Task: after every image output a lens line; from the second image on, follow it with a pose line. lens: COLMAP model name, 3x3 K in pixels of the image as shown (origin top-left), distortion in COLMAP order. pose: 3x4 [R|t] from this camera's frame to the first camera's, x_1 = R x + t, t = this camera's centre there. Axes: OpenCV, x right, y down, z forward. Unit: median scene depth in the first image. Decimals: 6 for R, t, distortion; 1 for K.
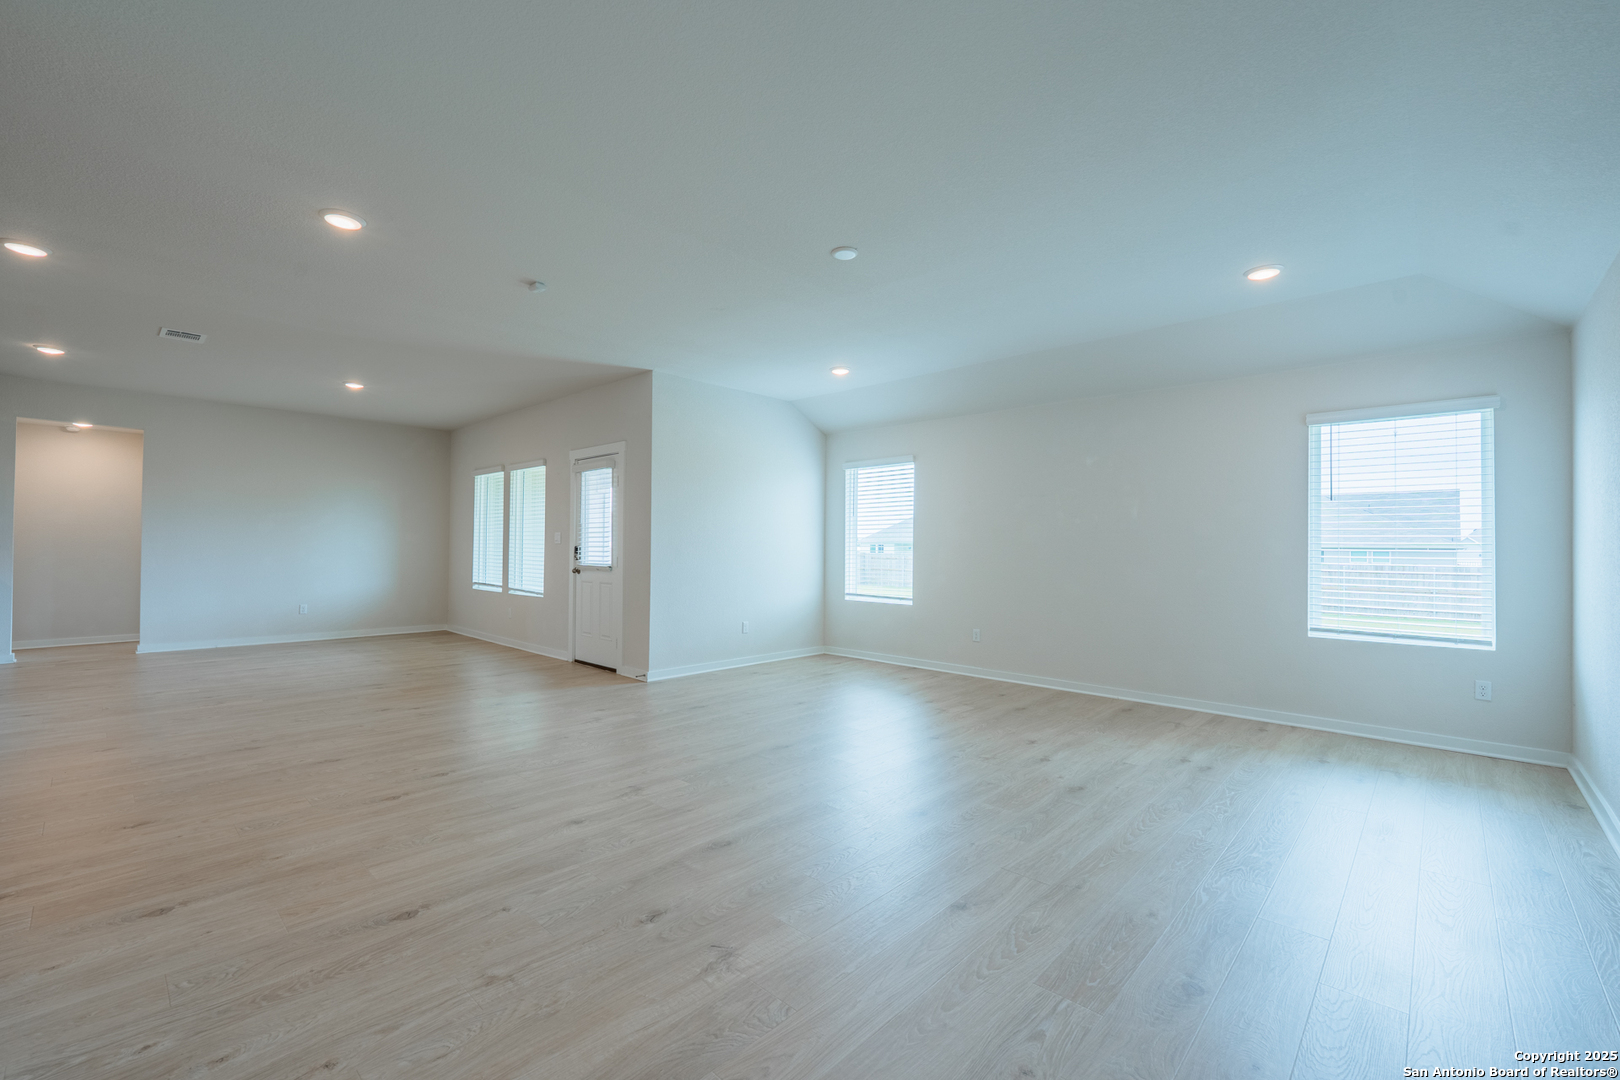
lens RADIAL K [[670.9, 0, 803.1], [0, 670.9, 536.9], [0, 0, 1]] dist [-0.000981, -0.000979]
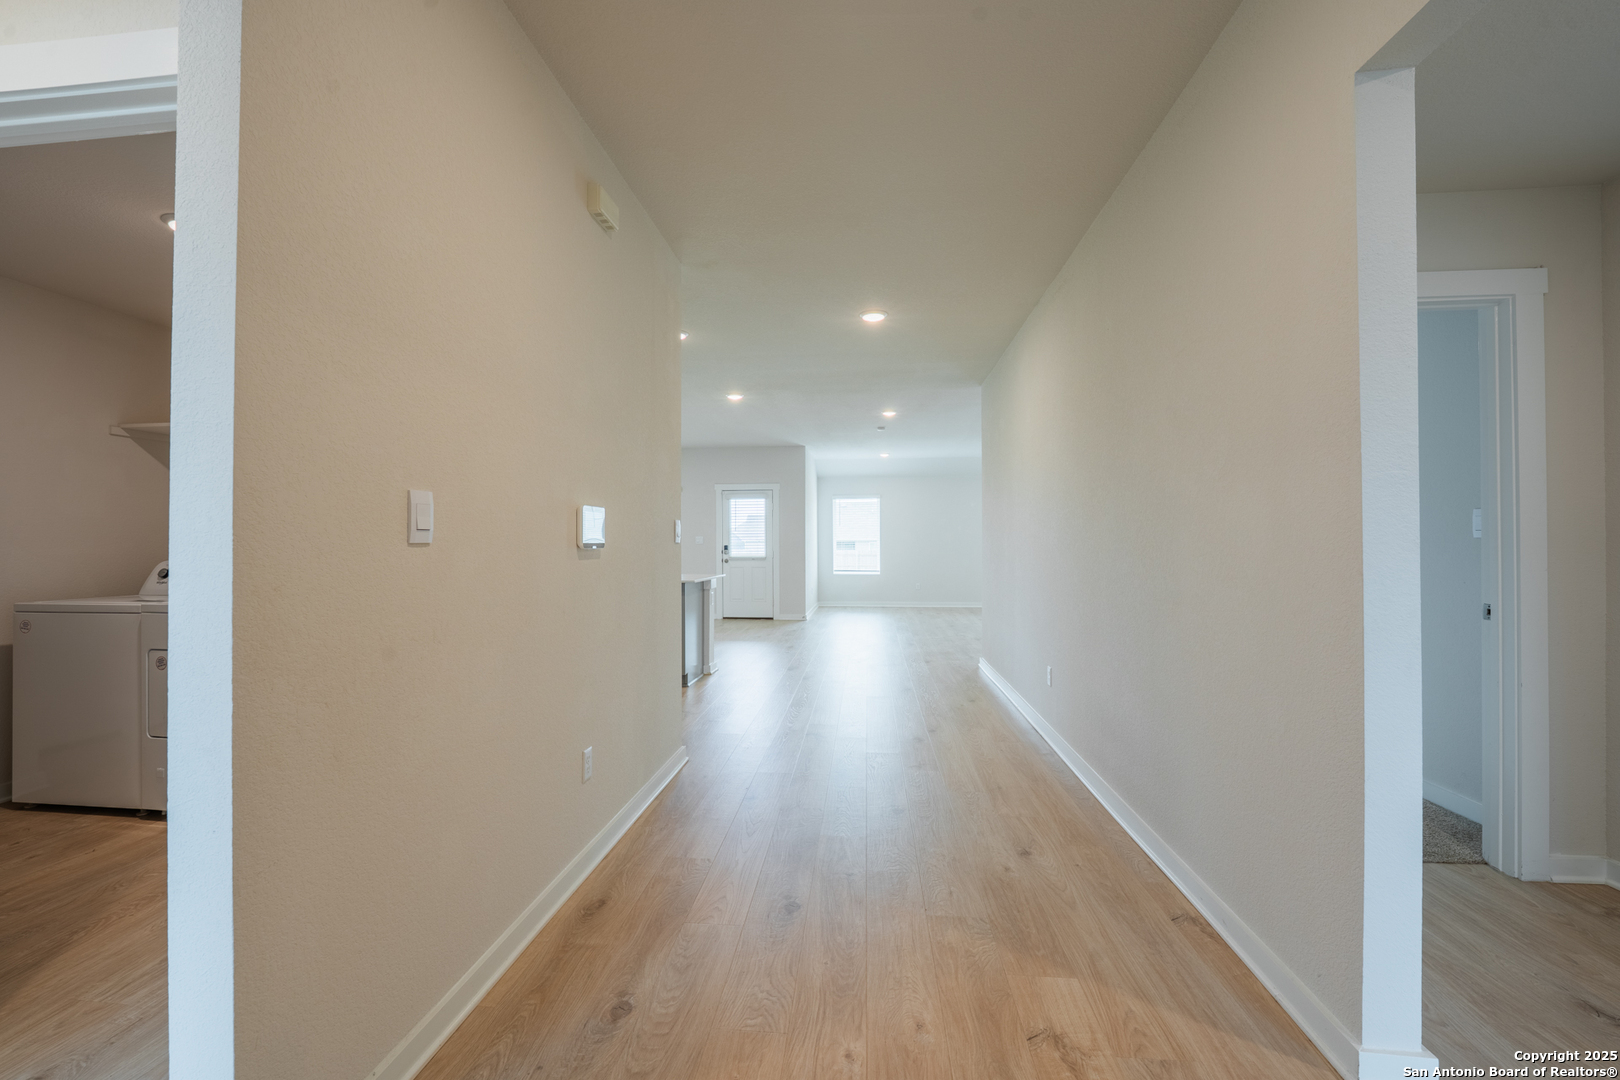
lens RADIAL K [[651.6, 0, 810.0], [0, 651.6, 540.0], [0, 0, 1]] dist [-0.001925, -0.000549]
pose [[0.794255, -0.008749, 0.607522, -1.342762], [0.000253, 0.999901, 0.014069, -0.024725], [-0.607585, -0.011021, 0.794179, -0.408742]]
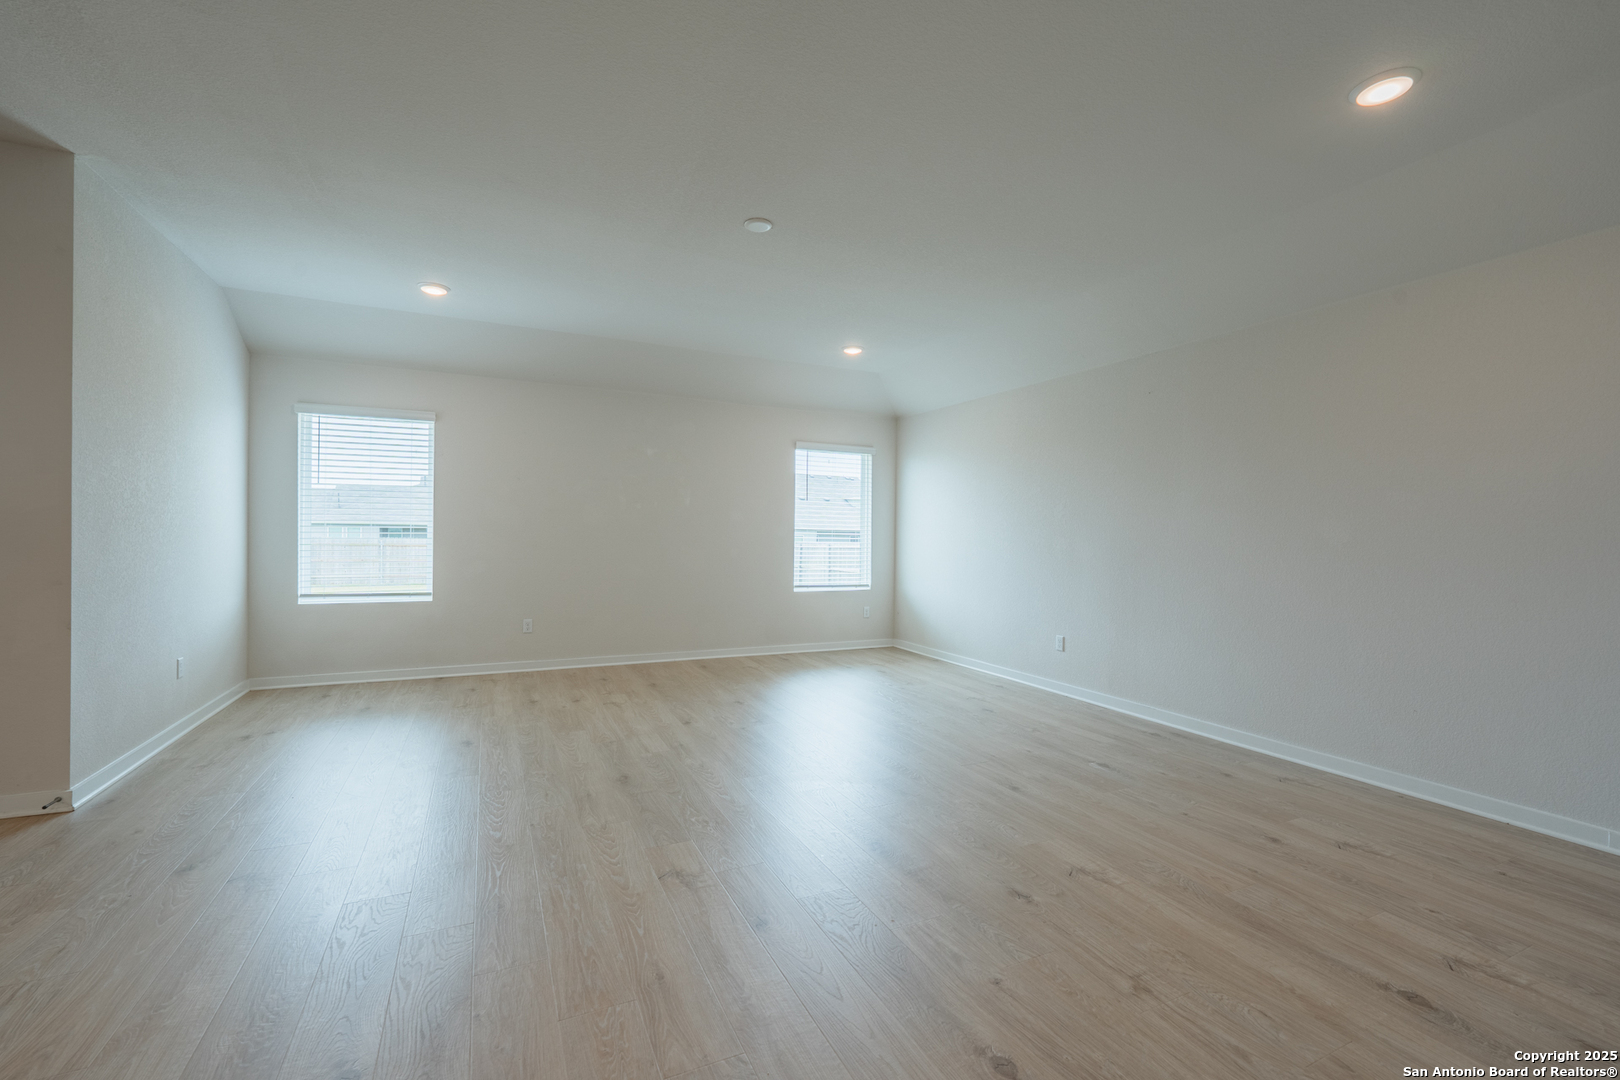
lens RADIAL K [[668.3, 0, 801.1], [0, 668.3, 541.2], [0, 0, 1]] dist [-0.001821, -0.000387]
pose [[0.371471, -0.013687, 0.928344, -0.498298], [-0.025125, 0.999377, 0.024788, -0.000427], [-0.928104, -0.032532, 0.370896, 0.362041]]
